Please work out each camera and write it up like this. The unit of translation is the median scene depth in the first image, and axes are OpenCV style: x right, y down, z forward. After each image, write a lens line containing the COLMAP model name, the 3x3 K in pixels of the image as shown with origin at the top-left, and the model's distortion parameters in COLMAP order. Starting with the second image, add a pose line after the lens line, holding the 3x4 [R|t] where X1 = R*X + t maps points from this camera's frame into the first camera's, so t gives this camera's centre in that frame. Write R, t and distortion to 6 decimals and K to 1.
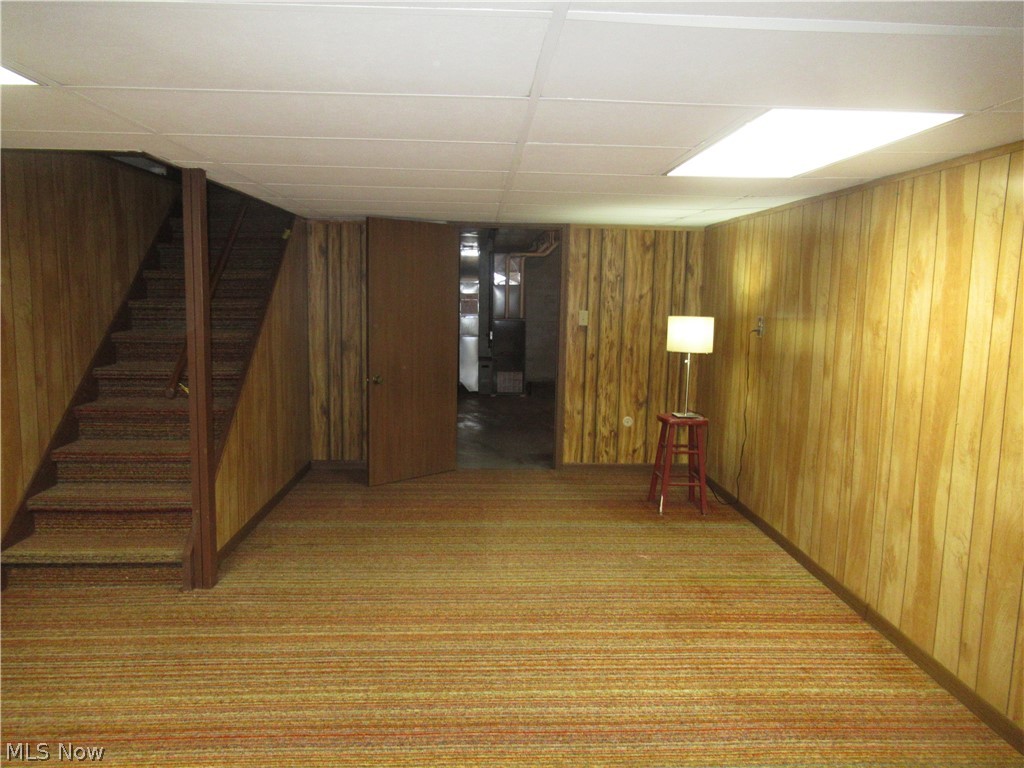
lens RADIAL K [[750.9, 0, 509.9], [0, 750.9, 387.9], [0, 0, 1]] dist [-0.065600, -0.002890]
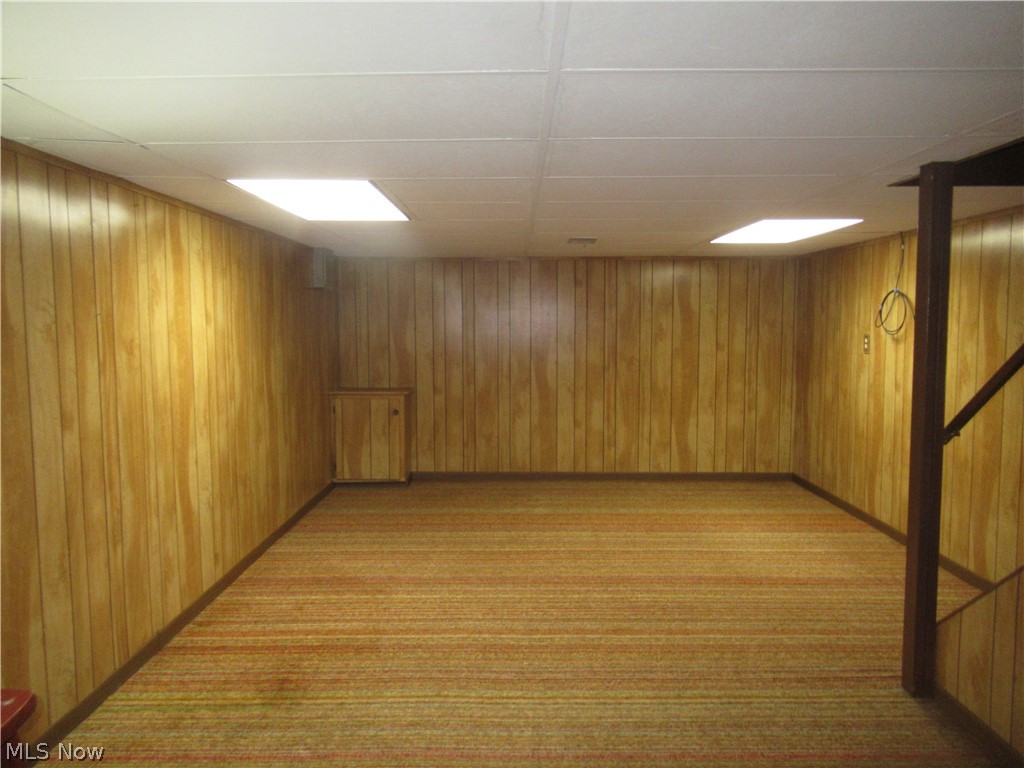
lens RADIAL K [[750.9, 0, 510.6], [0, 750.9, 380.6], [0, 0, 1]] dist [-0.065600, -0.002890]
pose [[-0.998646, -0.019126, 0.048384, -0.011873], [-0.008634, 0.978005, 0.208401, -0.243104], [-0.051305, 0.207701, -0.976846, 1.949185]]
